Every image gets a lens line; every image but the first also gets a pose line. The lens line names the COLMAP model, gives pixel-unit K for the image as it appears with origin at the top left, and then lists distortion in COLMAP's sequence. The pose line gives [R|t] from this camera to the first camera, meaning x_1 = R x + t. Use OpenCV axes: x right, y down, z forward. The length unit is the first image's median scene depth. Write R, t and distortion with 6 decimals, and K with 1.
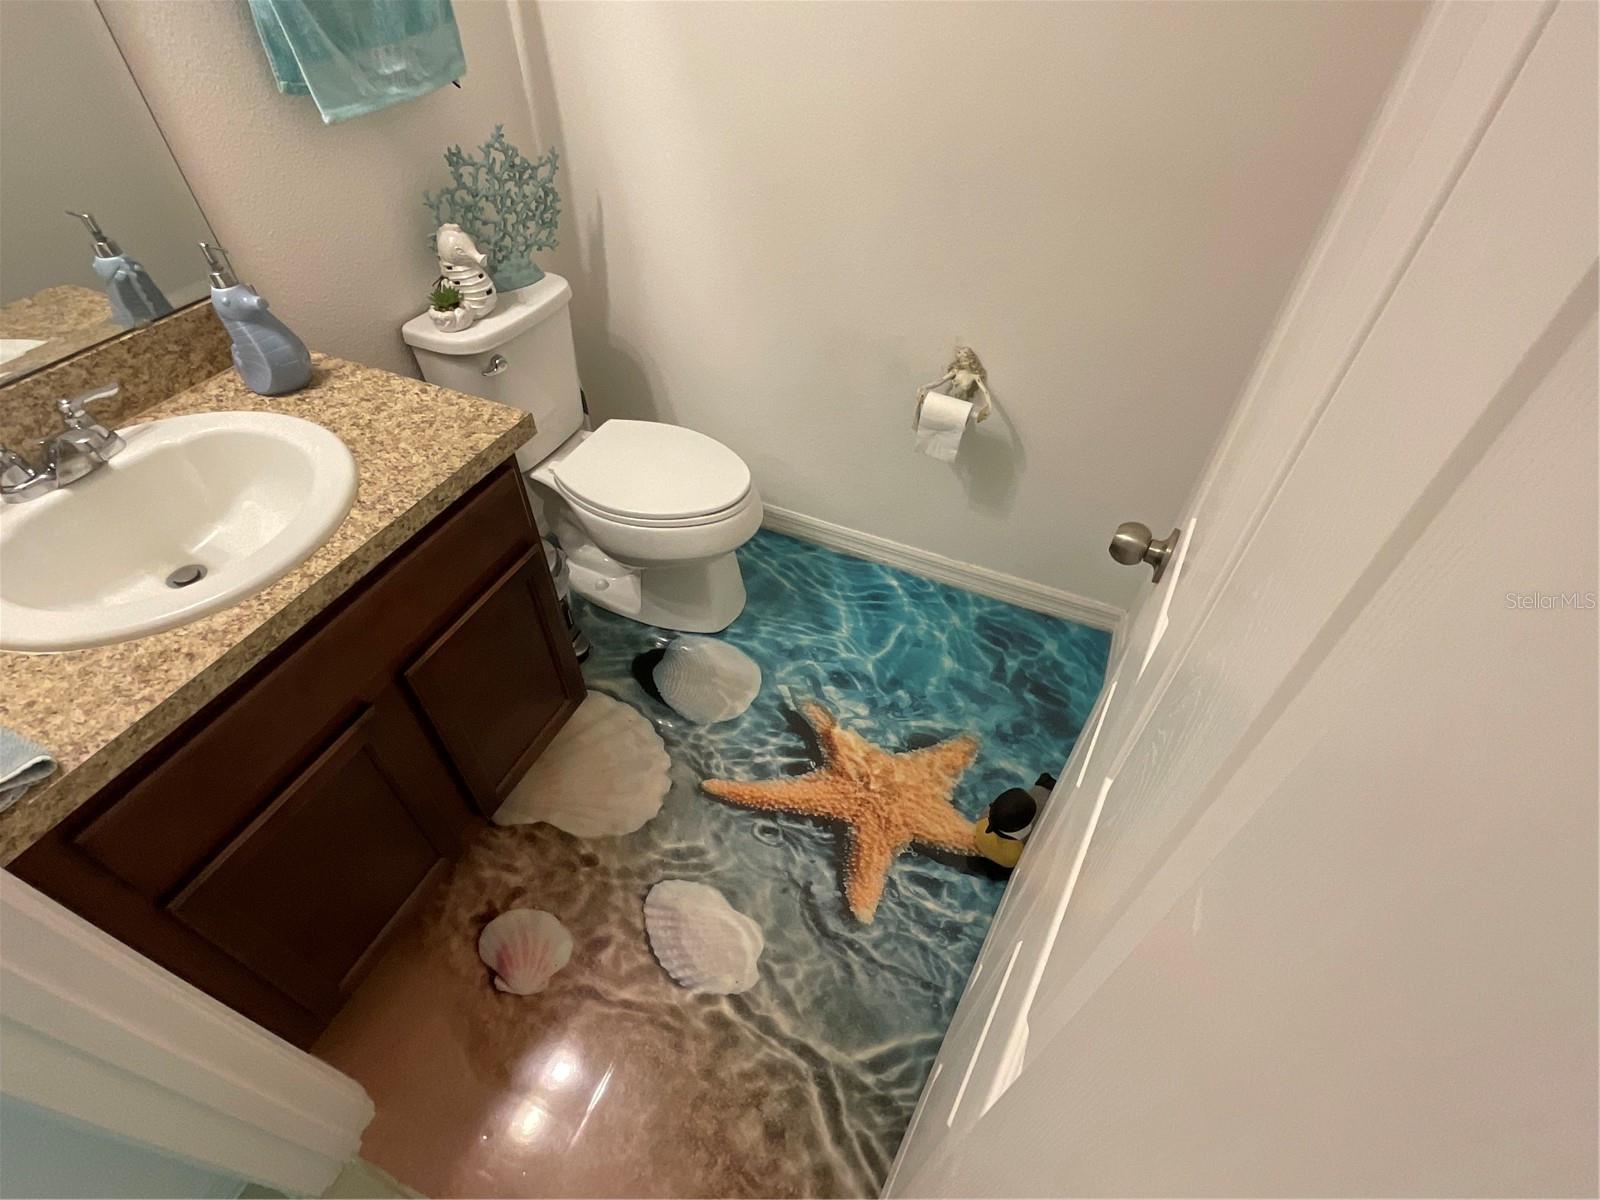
lens RADIAL K [[757.8, 0, 803.0], [0, 757.8, 597.5], [0, 0, 1]] dist [-0.005528, 0.005453]
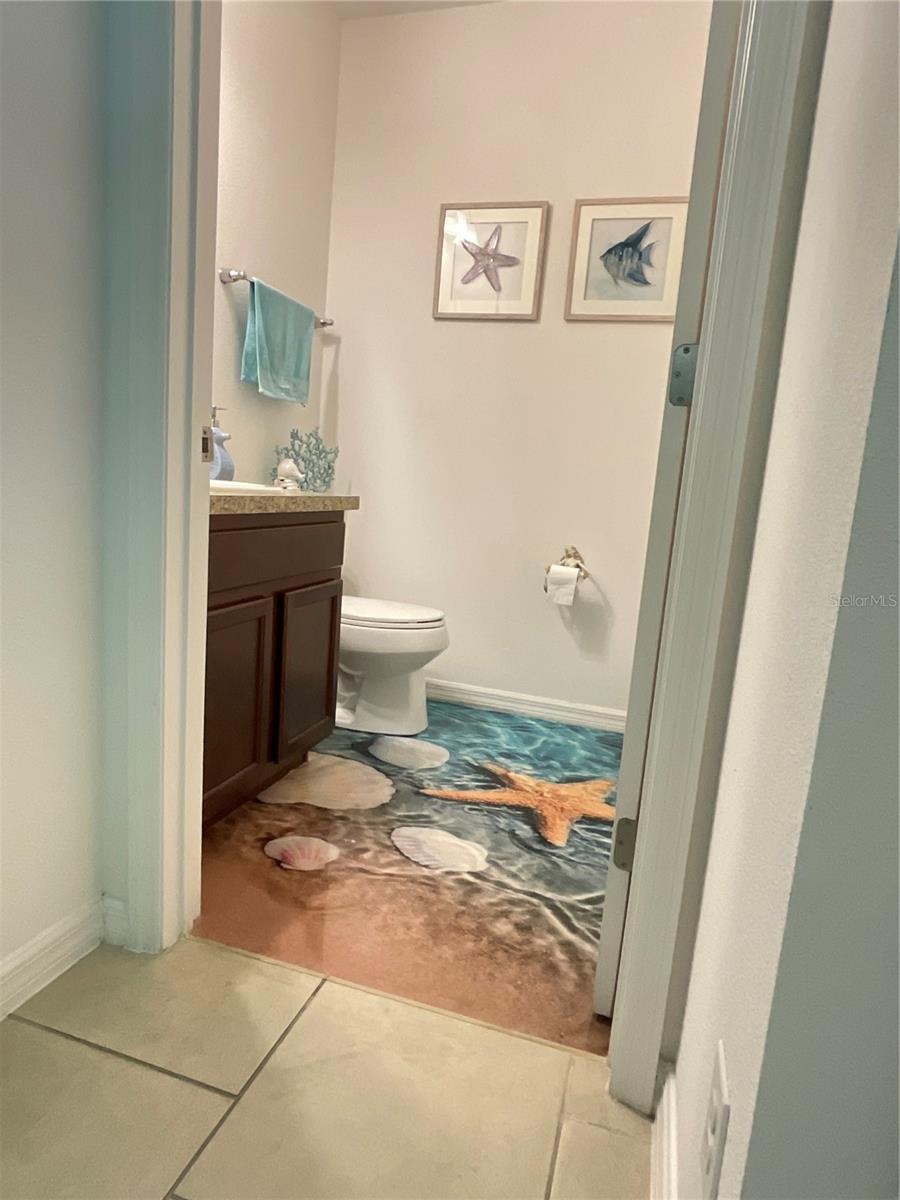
lens RADIAL K [[711.4, 0, 450.5], [0, 711.4, 592.9], [0, 0, 1]] dist [-0.005000, -0.006278]
pose [[0.993208, 0.039007, 0.109619, -0.250191], [0.033311, 0.807370, -0.589104, 0.766865], [-0.111482, 0.588754, 0.800587, -0.215026]]
